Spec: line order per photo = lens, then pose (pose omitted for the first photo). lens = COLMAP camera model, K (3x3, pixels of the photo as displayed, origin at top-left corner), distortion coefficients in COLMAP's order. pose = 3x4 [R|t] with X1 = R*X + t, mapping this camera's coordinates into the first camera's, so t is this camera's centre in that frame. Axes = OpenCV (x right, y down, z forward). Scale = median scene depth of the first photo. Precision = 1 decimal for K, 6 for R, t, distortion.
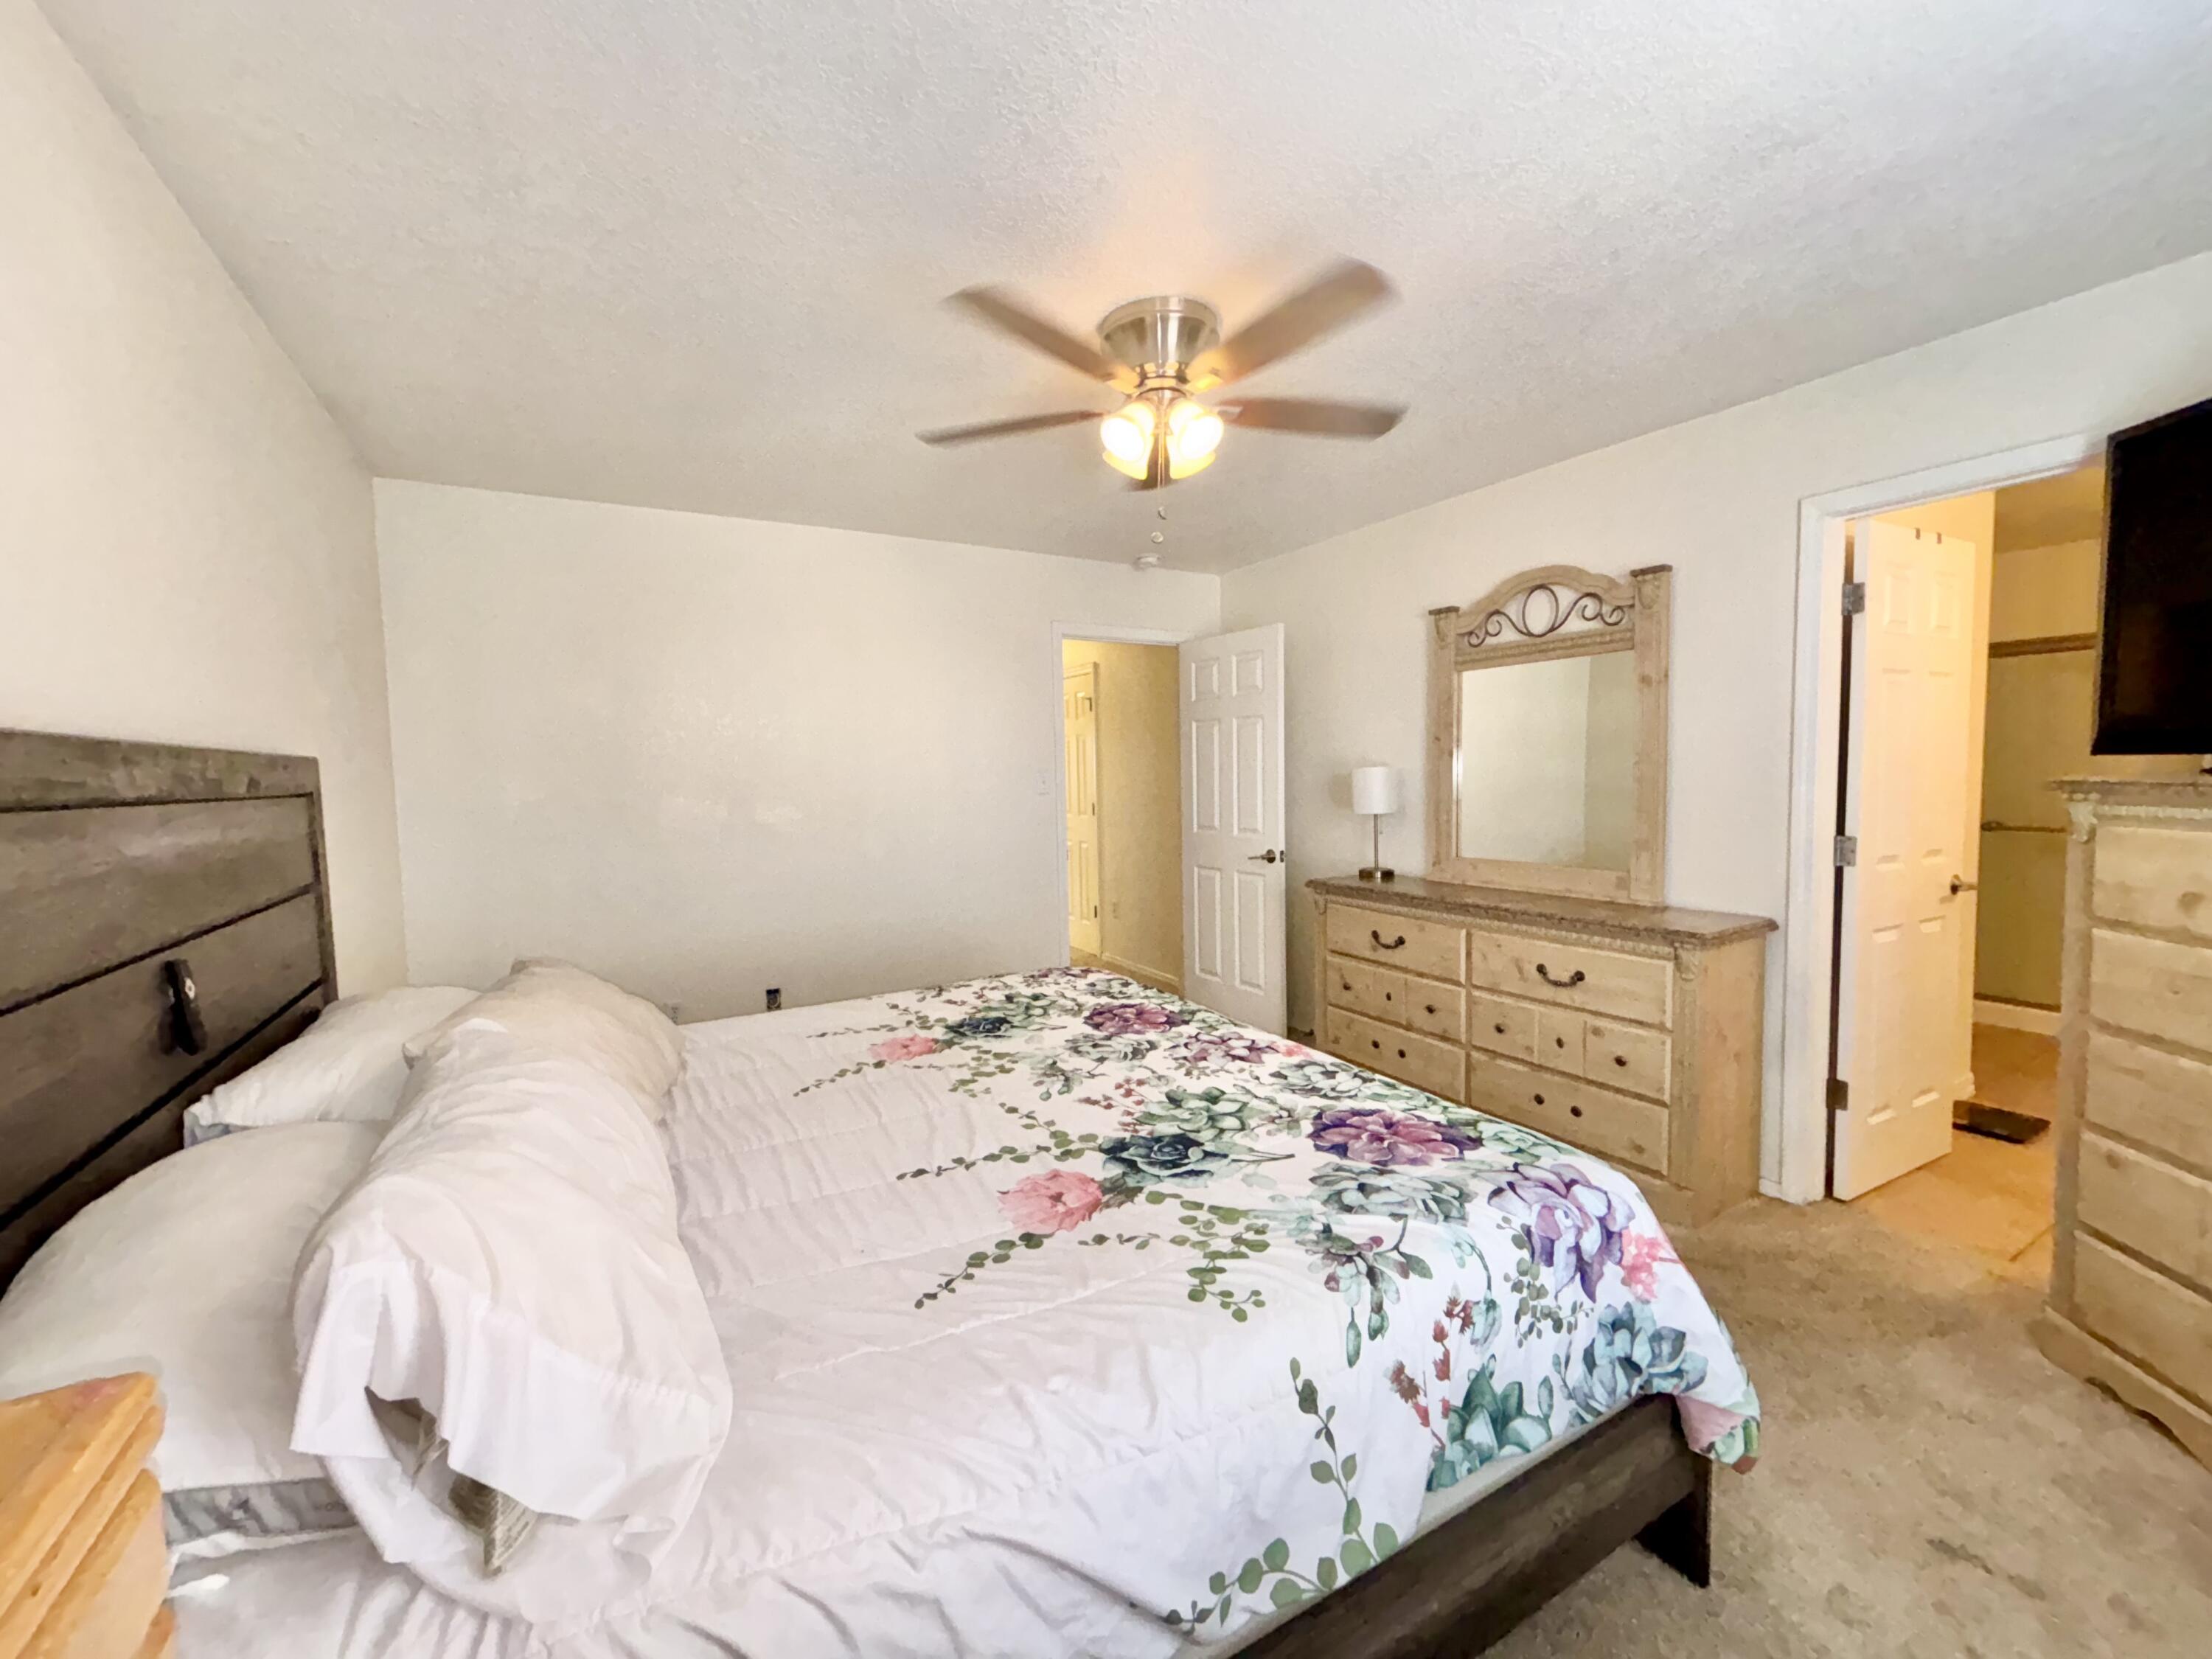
lens RADIAL K [[894.9, 0, 1106.0], [0, 894.9, 829.5], [0, 0, 1]] dist [0.000459, 0.000007]
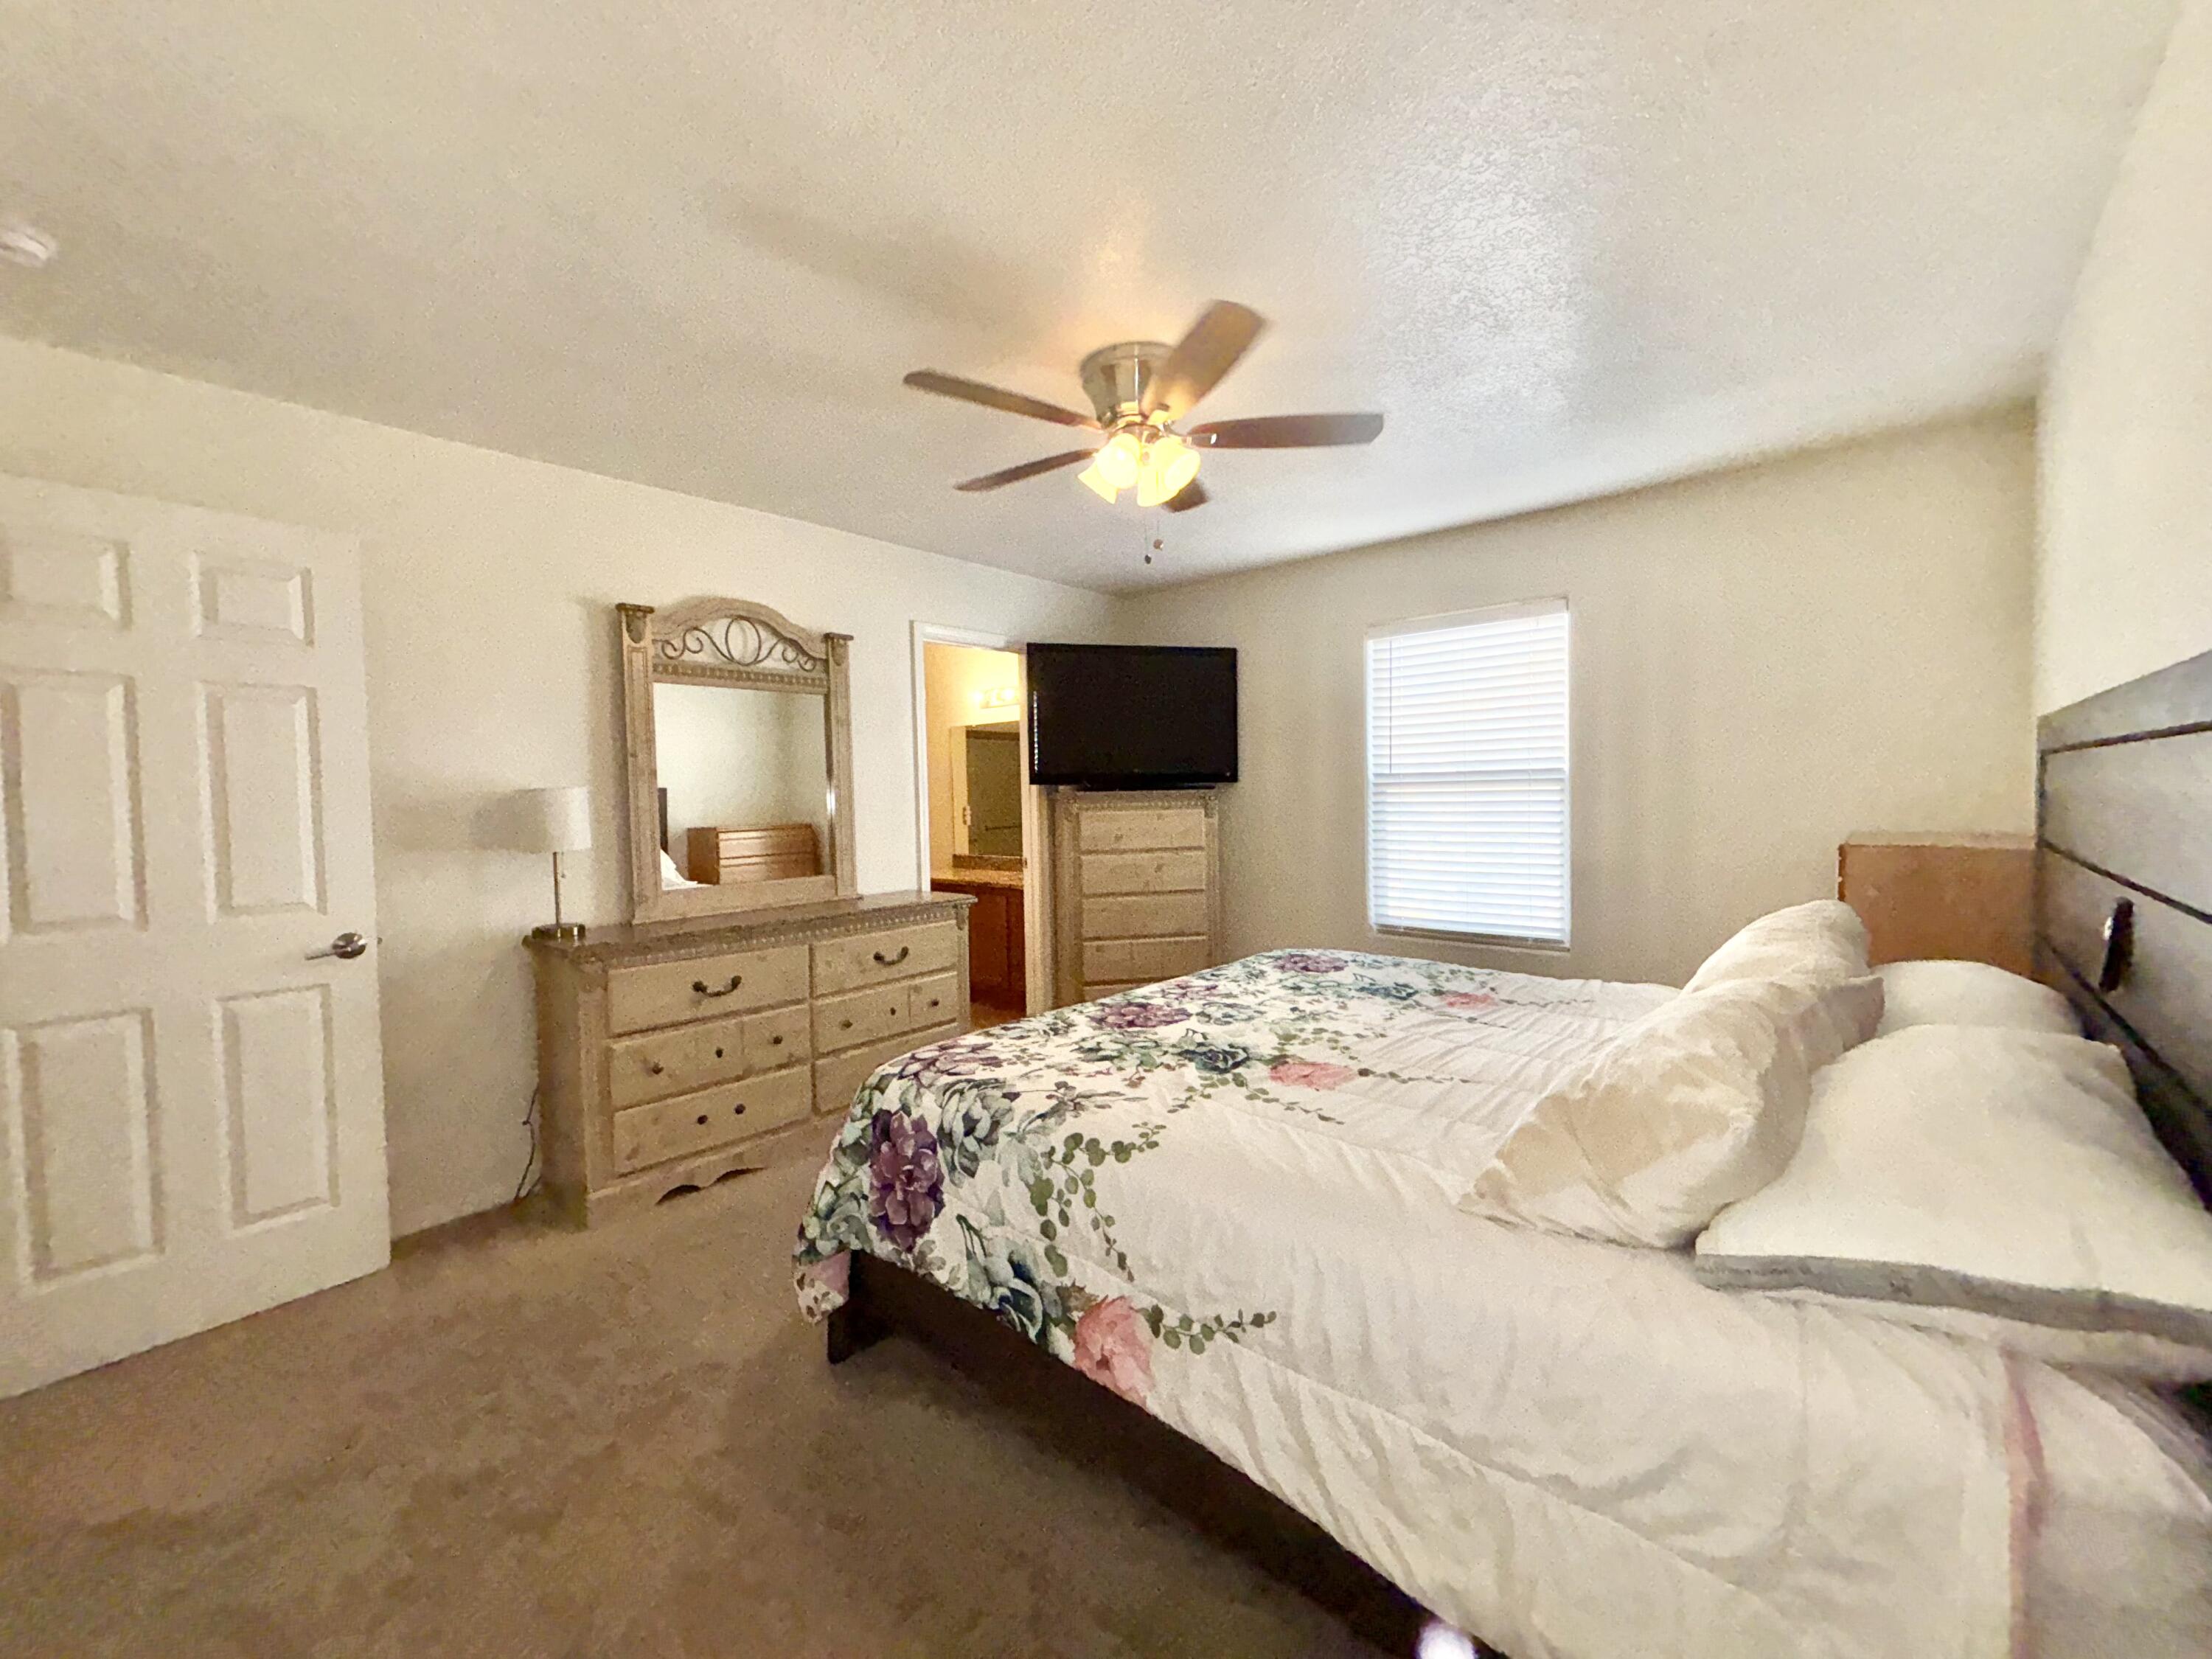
lens RADIAL K [[894.9, 0, 1106.0], [0, 894.9, 829.5], [0, 0, 1]] dist [0.000459, 0.000007]
pose [[-0.330883, -0.008904, 0.943630, -0.706357], [0.091683, 0.994922, 0.041536, -0.031714], [-0.939207, 0.100259, -0.328386, 1.051148]]
